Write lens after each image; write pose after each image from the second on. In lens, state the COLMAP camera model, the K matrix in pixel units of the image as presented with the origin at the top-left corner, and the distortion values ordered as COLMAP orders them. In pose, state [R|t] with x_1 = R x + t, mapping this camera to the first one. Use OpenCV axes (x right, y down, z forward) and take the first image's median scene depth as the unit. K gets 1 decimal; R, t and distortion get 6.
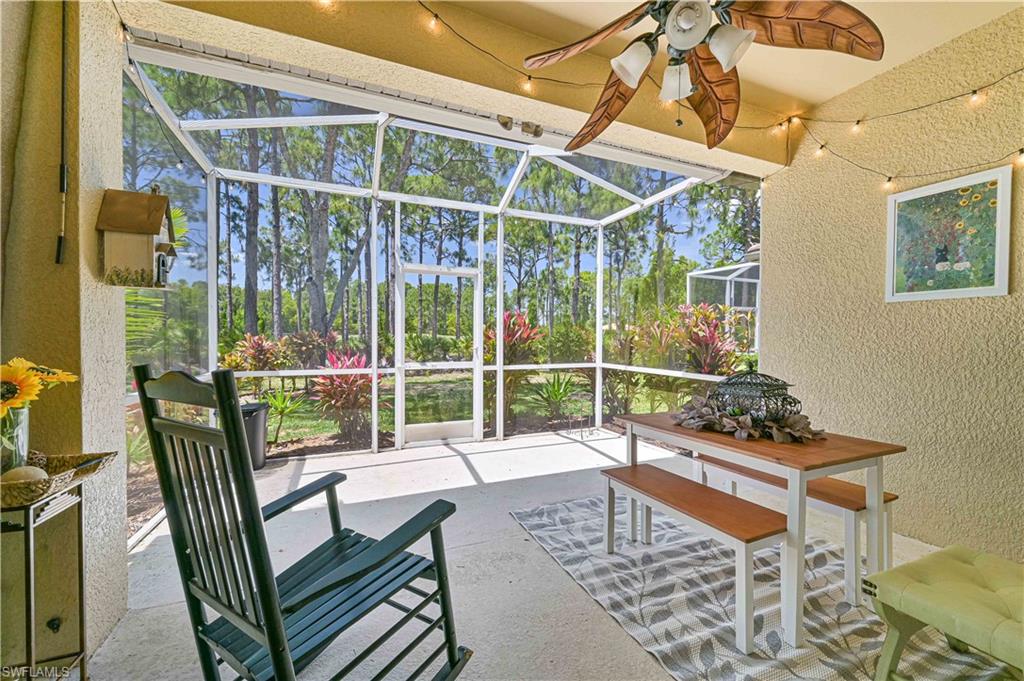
lens RADIAL K [[409.7, 0, 513.6], [0, 409.7, 343.9], [0, 0, 1]] dist [-0.000254, 0.000054]
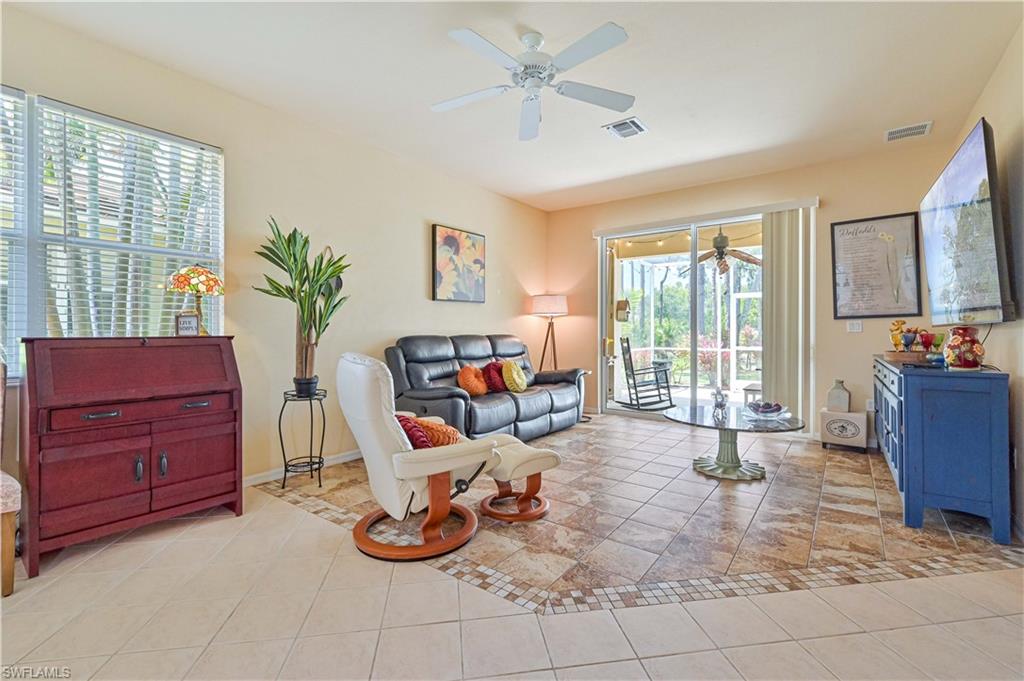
lens RADIAL K [[447.1, 0, 512.0], [0, 447.1, 340.5], [0, 0, 1]] dist [-0.000149, 0.000143]
pose [[0.511211, 0.014092, -0.859339, 0.914259], [-0.012941, 0.999878, 0.008698, 0.013901], [0.859358, 0.006674, 0.511332, -0.872855]]
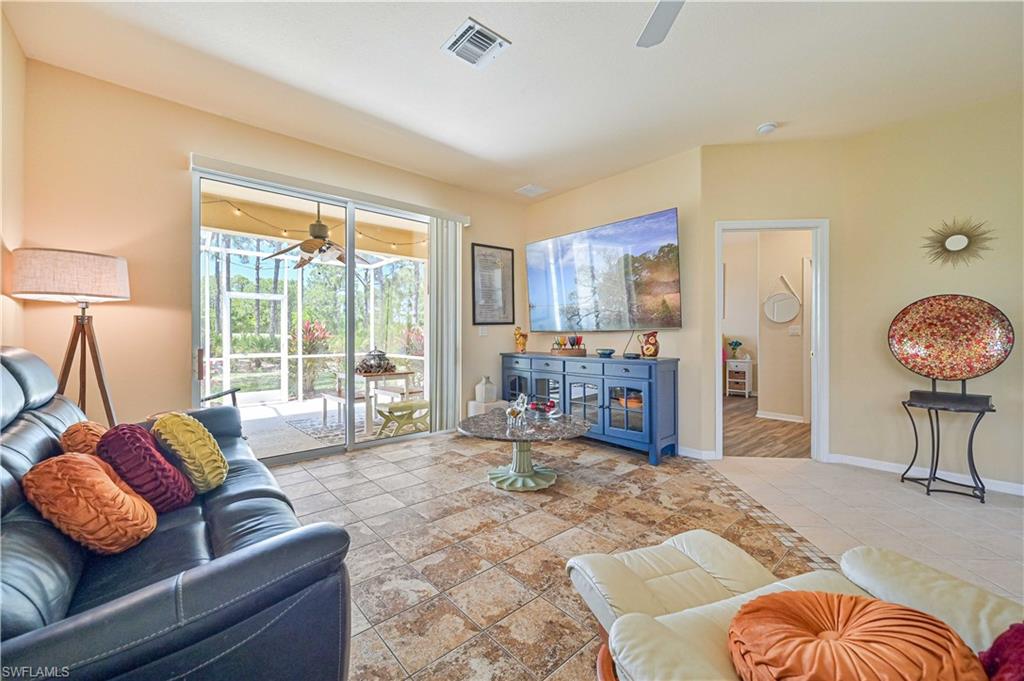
lens RADIAL K [[403.6, 0, 515.9], [0, 403.6, 336.4], [0, 0, 1]] dist [-0.000839, 0.000013]
pose [[0.943531, -0.008668, 0.331170, 0.246443], [0.013638, 0.999827, -0.012686, 0.011531], [-0.331002, 0.016486, 0.943486, -0.790178]]
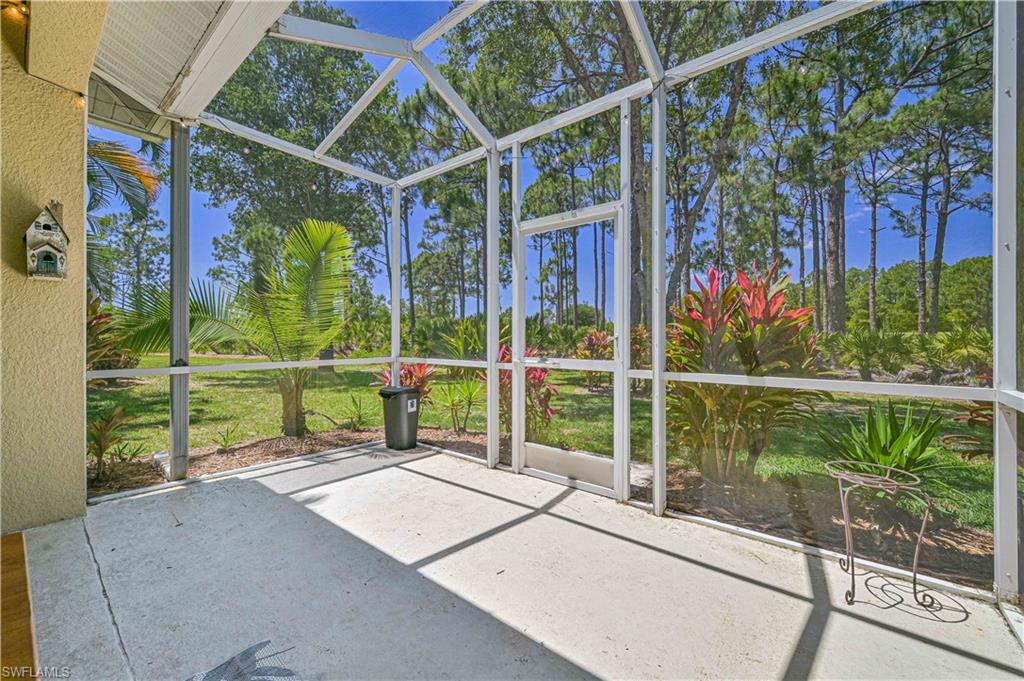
lens RADIAL K [[403.6, 0, 515.9], [0, 403.6, 336.4], [0, 0, 1]] dist [-0.000839, 0.000013]
pose [[0.475388, -0.003715, -0.879768, 0.343327], [-0.014982, 0.999812, -0.012317, 0.016775], [0.879649, 0.019036, 0.475243, 0.600739]]
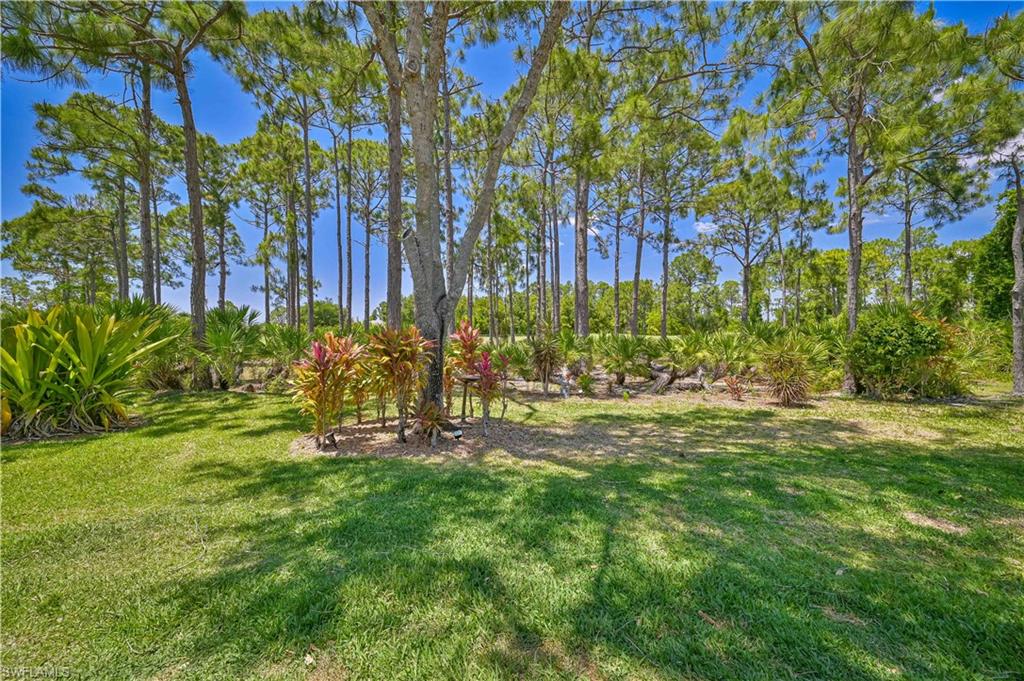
lens RADIAL K [[403.6, 0, 515.9], [0, 403.6, 336.4], [0, 0, 1]] dist [-0.000839, 0.000013]
pose [[0.890479, -0.007752, -0.454958, -0.235661], [-0.001029, 0.999818, -0.019049, -0.015165], [0.455023, 0.017431, 0.890309, 1.107685]]
